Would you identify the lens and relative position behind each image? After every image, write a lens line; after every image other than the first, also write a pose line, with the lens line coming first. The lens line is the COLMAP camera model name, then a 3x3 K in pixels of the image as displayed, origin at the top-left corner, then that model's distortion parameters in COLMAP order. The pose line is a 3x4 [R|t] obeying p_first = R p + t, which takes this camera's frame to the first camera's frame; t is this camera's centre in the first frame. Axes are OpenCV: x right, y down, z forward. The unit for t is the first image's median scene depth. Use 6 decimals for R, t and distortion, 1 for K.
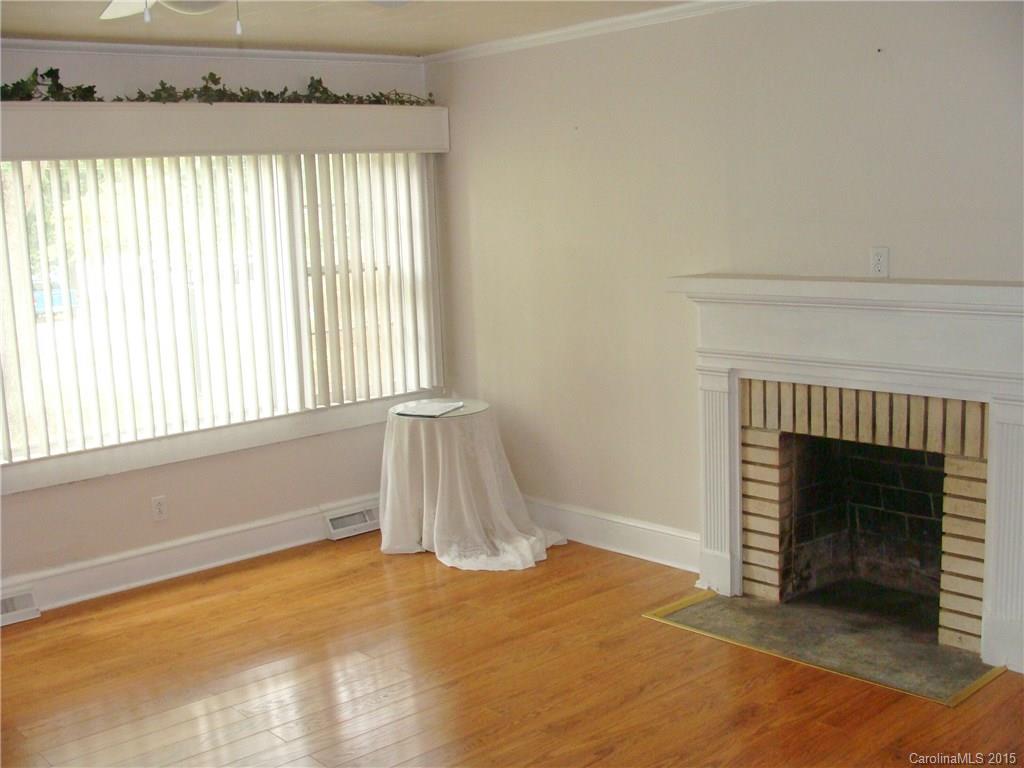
lens RADIAL K [[1178.1, 0, 578.3], [0, 1178.1, 382.7], [0, 0, 1]] dist [-0.140869, 0.062286]
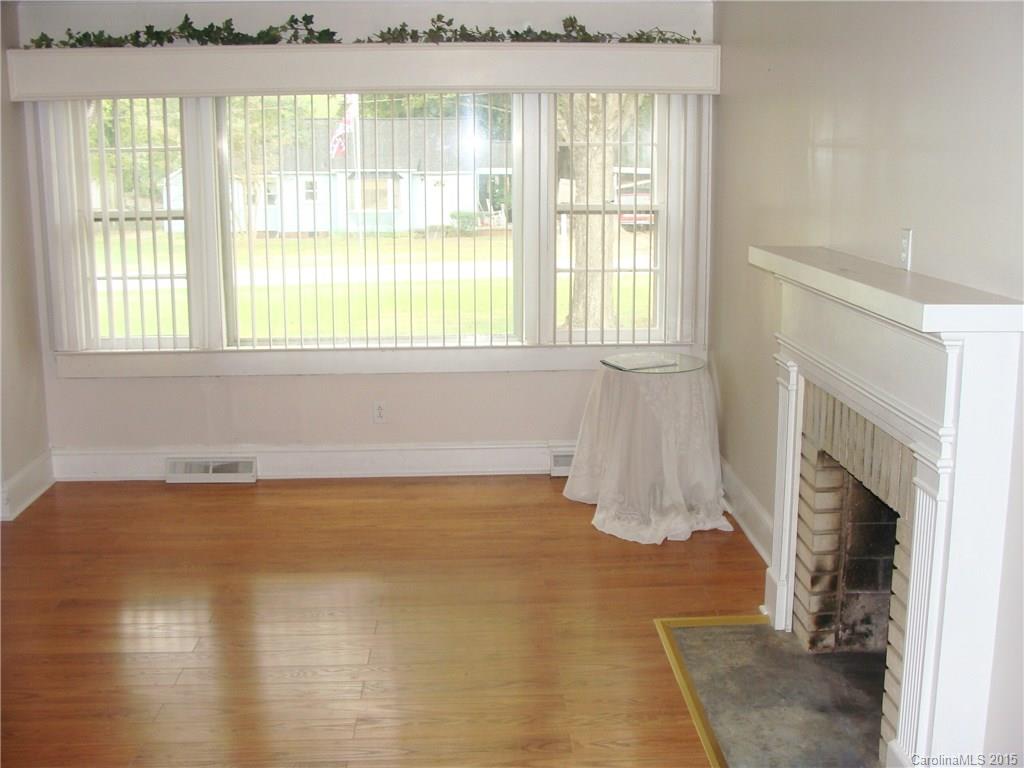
lens RADIAL K [[1178.1, 0, 578.3], [0, 1178.1, 382.7], [0, 0, 1]] dist [-0.140869, 0.062286]
pose [[0.774649, 0.158328, -0.612251, 0.521671], [-0.127740, 0.987371, 0.093711, -0.054924], [0.619356, 0.005616, 0.785090, 0.260132]]
